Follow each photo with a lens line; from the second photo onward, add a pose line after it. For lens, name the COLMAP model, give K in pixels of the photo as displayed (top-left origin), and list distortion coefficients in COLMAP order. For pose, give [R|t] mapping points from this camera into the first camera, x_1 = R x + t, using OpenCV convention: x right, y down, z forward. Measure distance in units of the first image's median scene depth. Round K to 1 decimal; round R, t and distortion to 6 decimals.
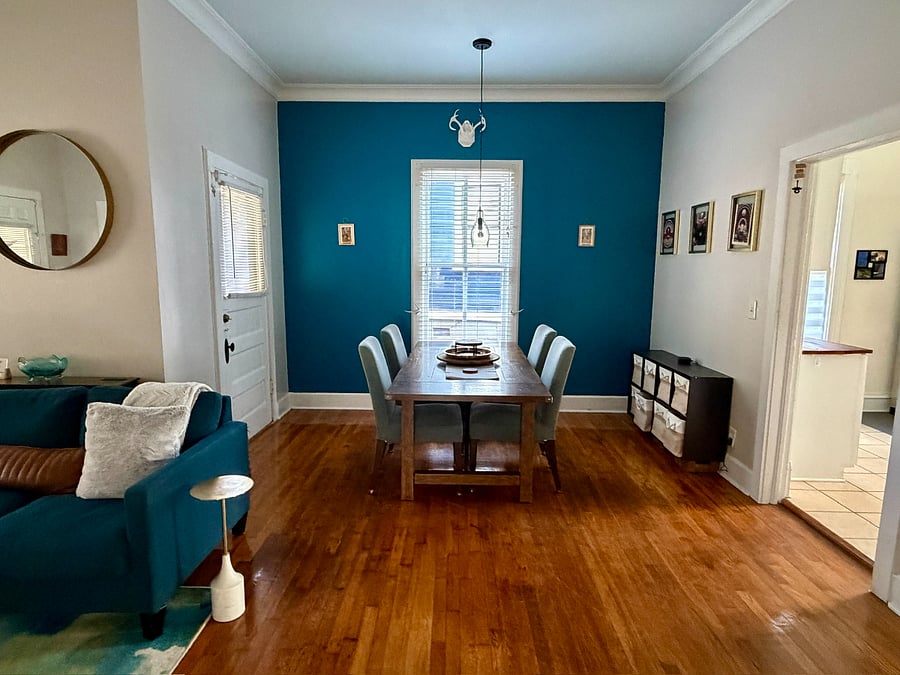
lens RADIAL K [[515.9, 0, 450.0], [0, 515.9, 337.5], [0, 0, 1]] dist [0.004573, 0.000542]
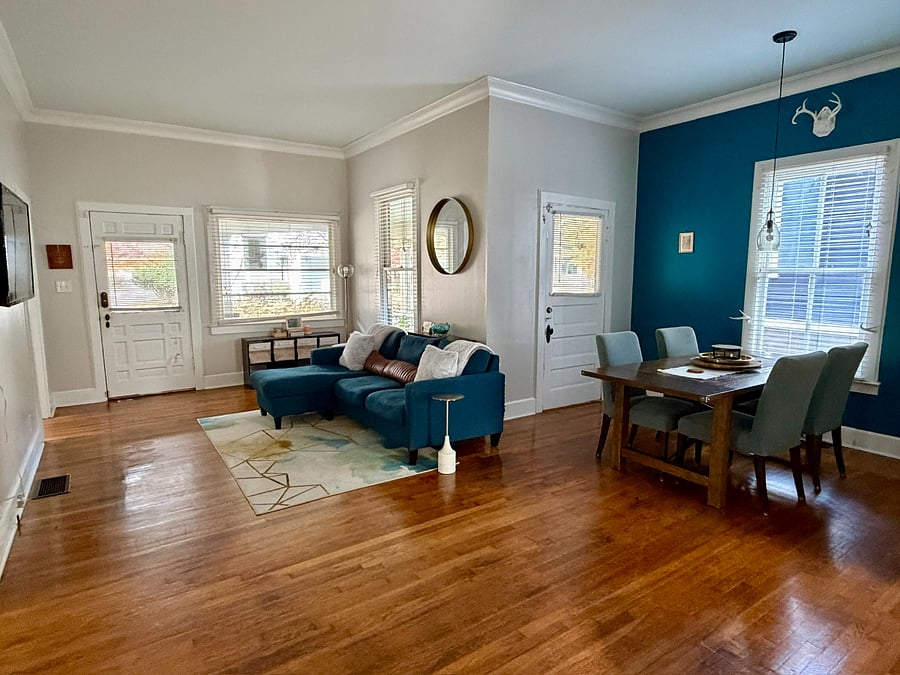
lens RADIAL K [[520.4, 0, 452.1], [0, 520.4, 344.6], [0, 0, 1]] dist [-0.000185, 0.000144]
pose [[0.572751, 0.108229, -0.812553, 0.556686], [-0.110329, 0.992404, 0.054416, 0.007507], [0.812271, 0.058481, 0.580342, -0.015726]]
